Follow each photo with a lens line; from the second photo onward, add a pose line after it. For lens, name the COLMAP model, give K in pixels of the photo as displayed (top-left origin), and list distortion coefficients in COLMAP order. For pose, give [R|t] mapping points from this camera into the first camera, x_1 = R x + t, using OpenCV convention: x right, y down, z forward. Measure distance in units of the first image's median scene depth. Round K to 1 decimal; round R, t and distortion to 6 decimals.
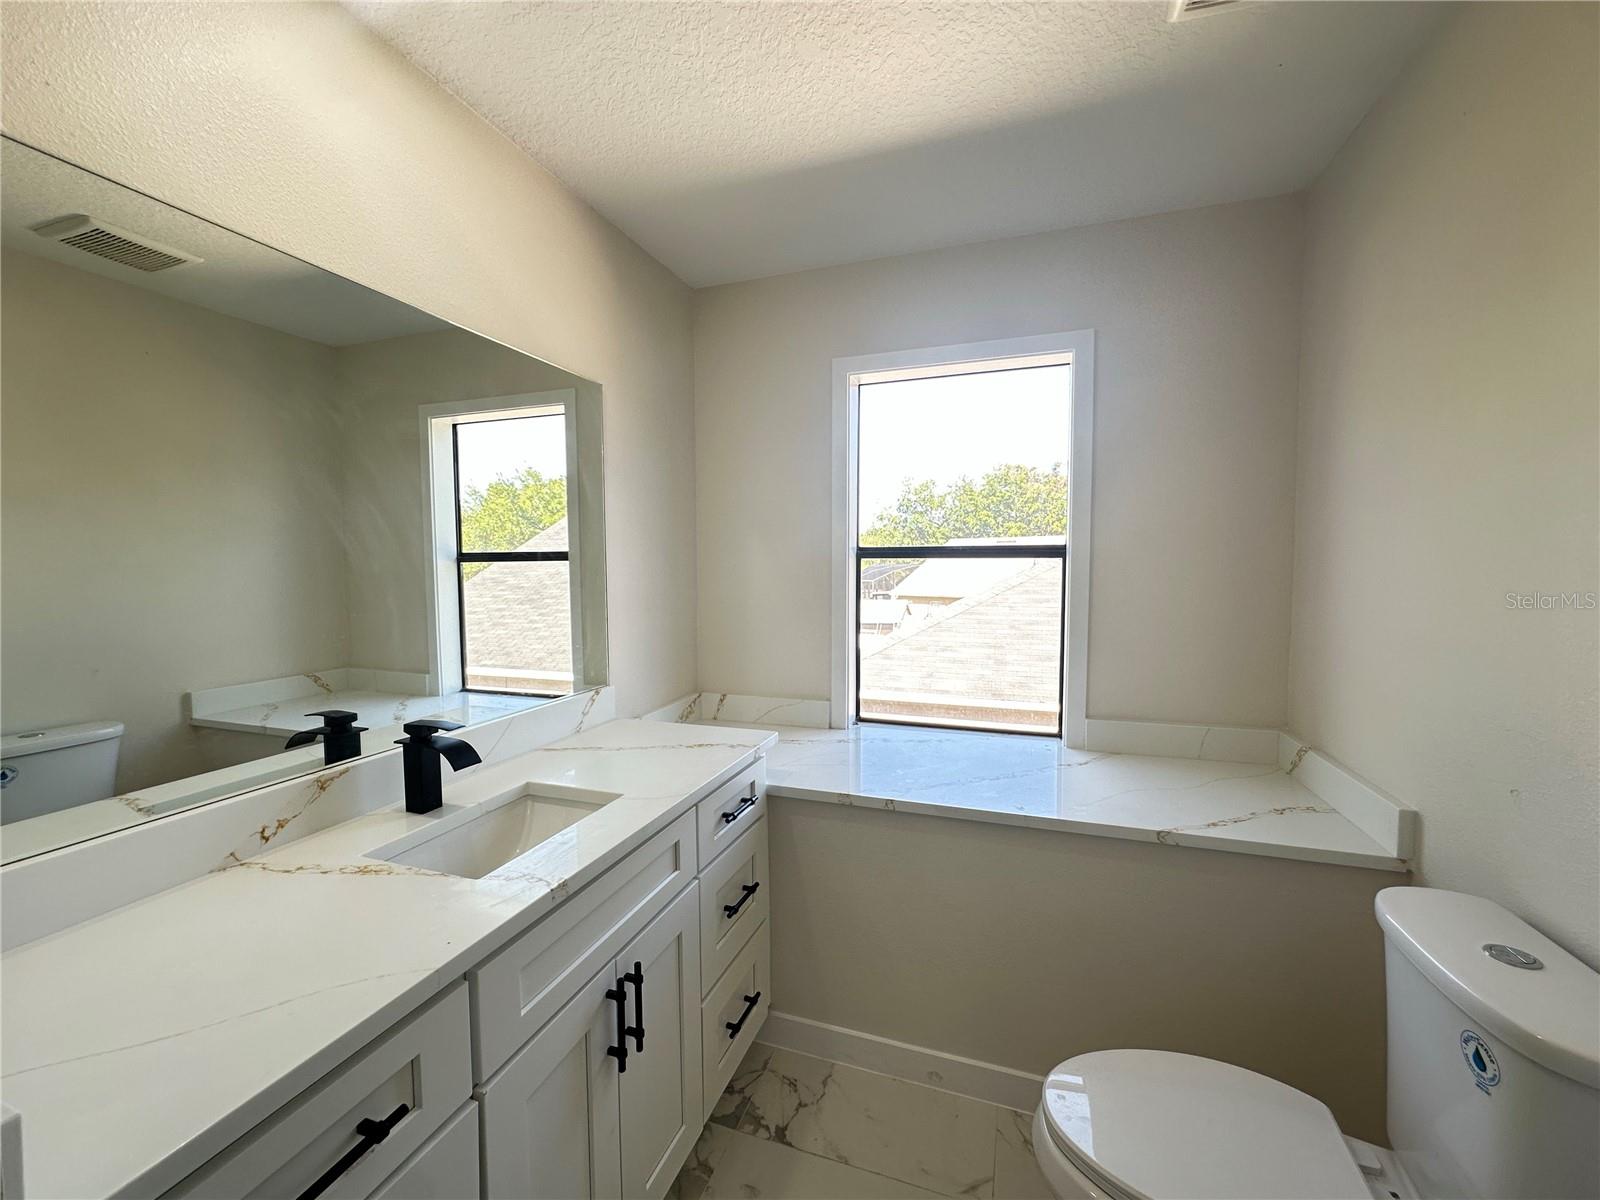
lens RADIAL K [[638.4, 0, 801.5], [0, 638.4, 598.6], [0, 0, 1]] dist [-0.003092, 0.000556]
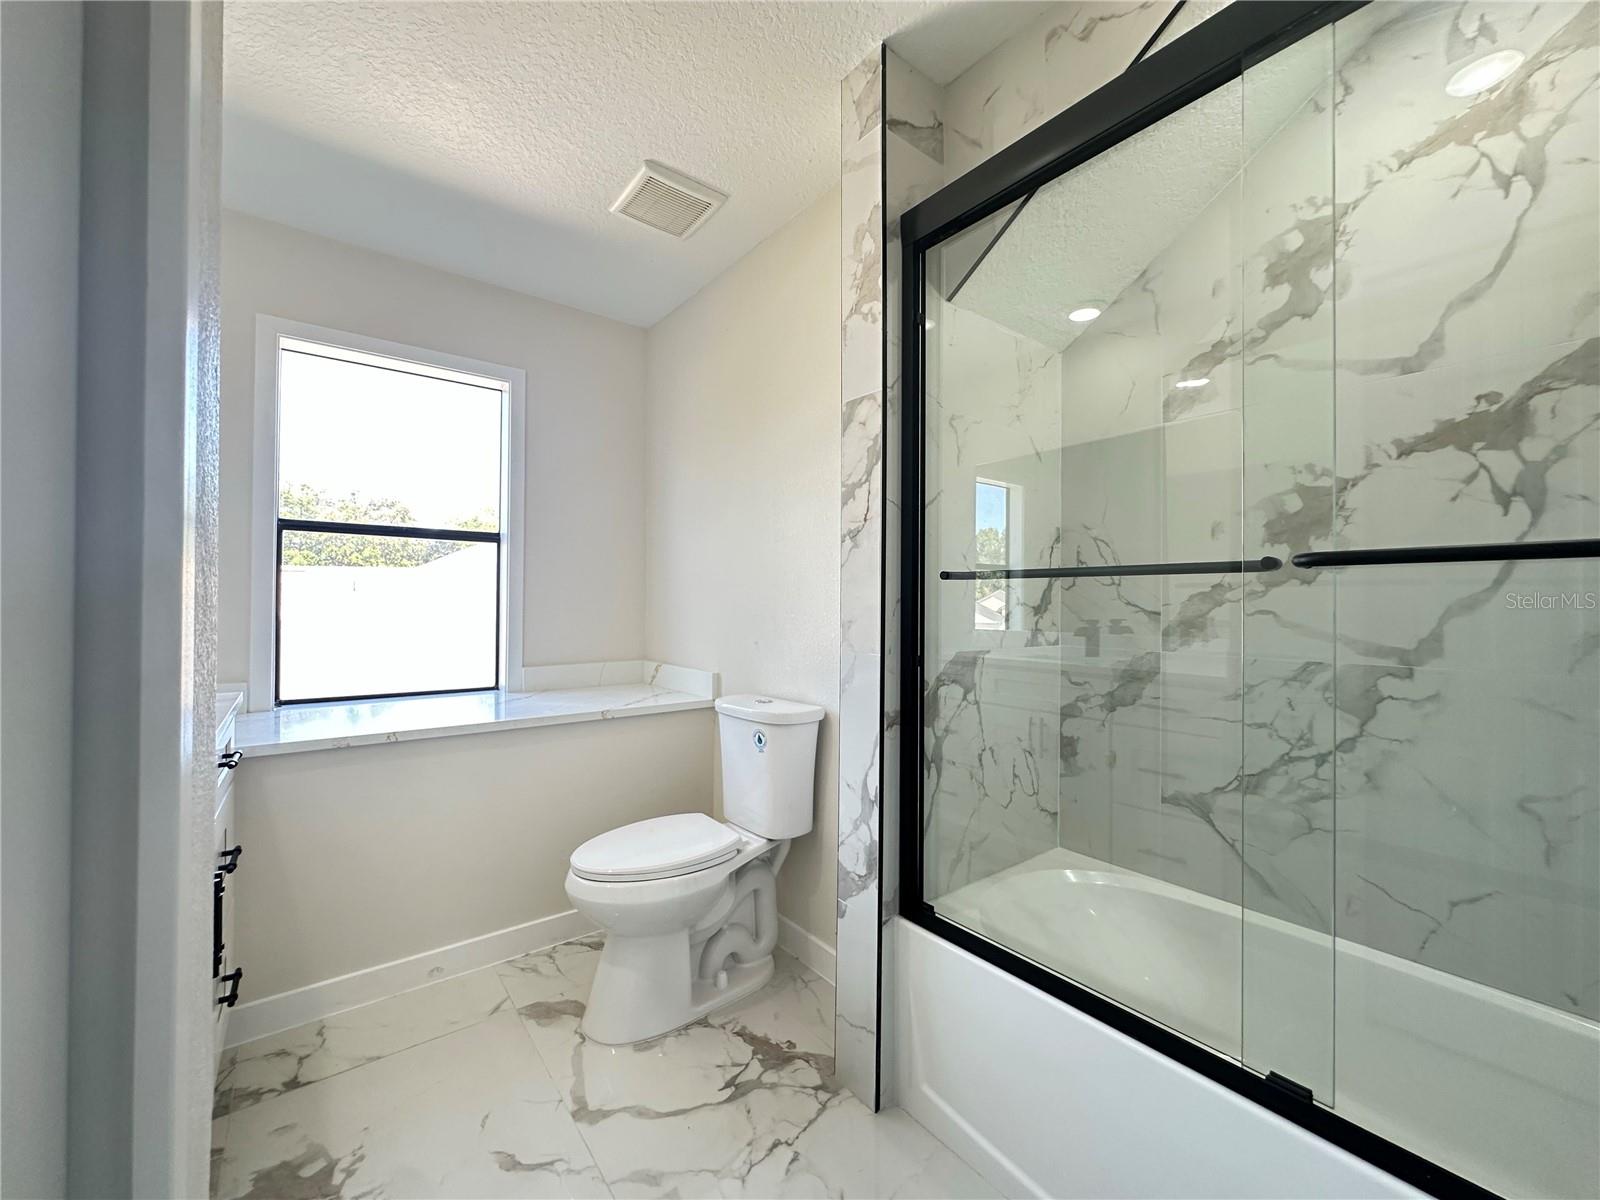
lens RADIAL K [[638.4, 0, 801.5], [0, 638.4, 598.6], [0, 0, 1]] dist [-0.003092, 0.000556]
pose [[0.539102, 0.015536, 0.842097, -0.340300], [0.038296, 0.998344, -0.042936, 0.129230], [-0.841370, 0.055396, 0.537614, -0.170185]]
